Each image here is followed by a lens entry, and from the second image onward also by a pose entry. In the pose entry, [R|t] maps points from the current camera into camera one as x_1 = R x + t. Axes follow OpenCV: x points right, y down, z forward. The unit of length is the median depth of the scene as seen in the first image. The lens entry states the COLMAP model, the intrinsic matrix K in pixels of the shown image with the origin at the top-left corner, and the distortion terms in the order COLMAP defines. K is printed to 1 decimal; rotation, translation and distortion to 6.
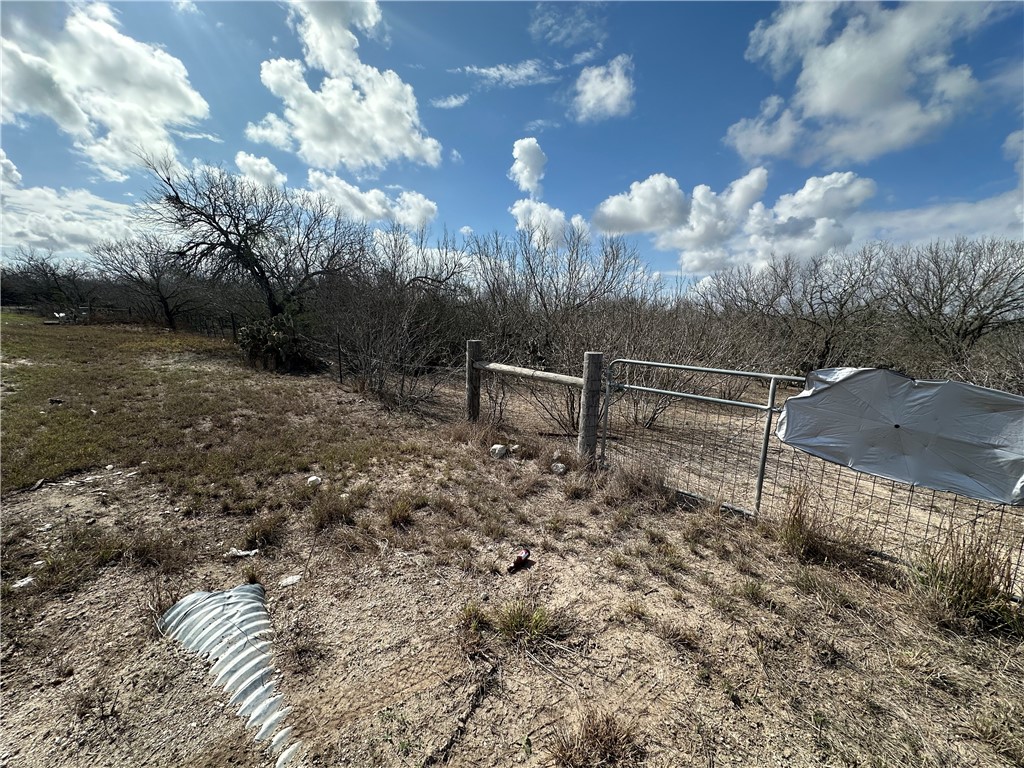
lens RADIAL K [[404.4, 0, 519.2], [0, 404.4, 376.4], [0, 0, 1]] dist [-0.002182, 0.000033]
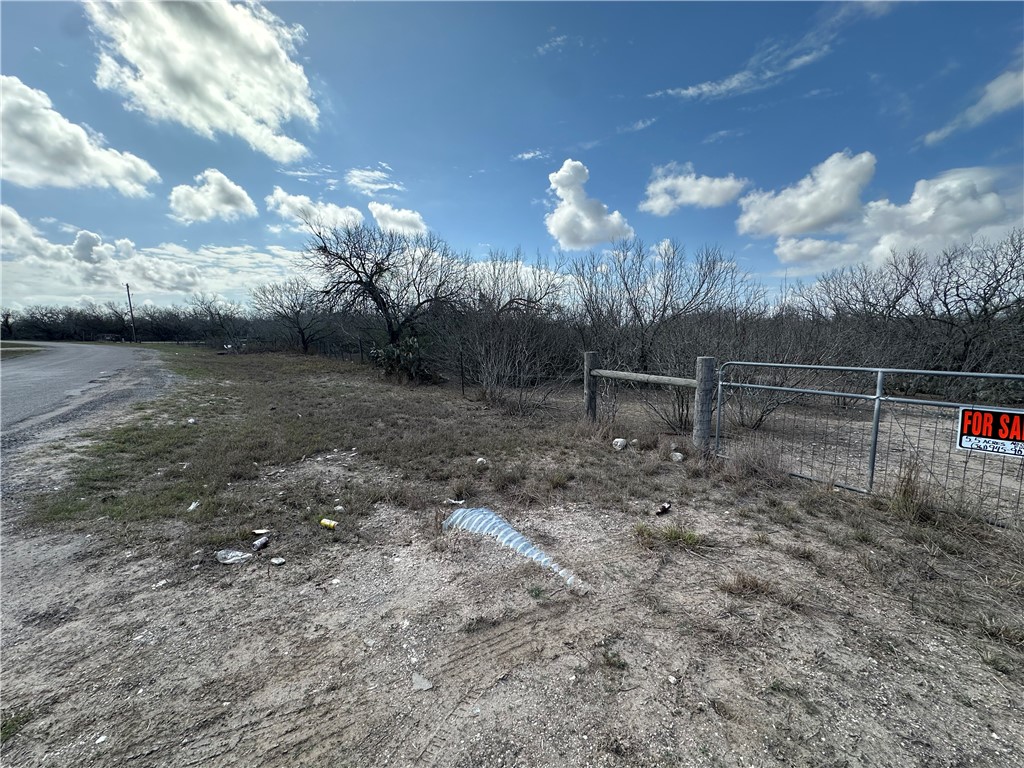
lens RADIAL K [[410.2, 0, 512.0], [0, 410.2, 384.0], [0, 0, 1]] dist [-0.002857, 0.000360]
pose [[0.978951, -0.019414, -0.203168, -0.120482], [0.014250, 0.999538, -0.026849, 0.040522], [0.203595, 0.023389, 0.978776, -0.259386]]
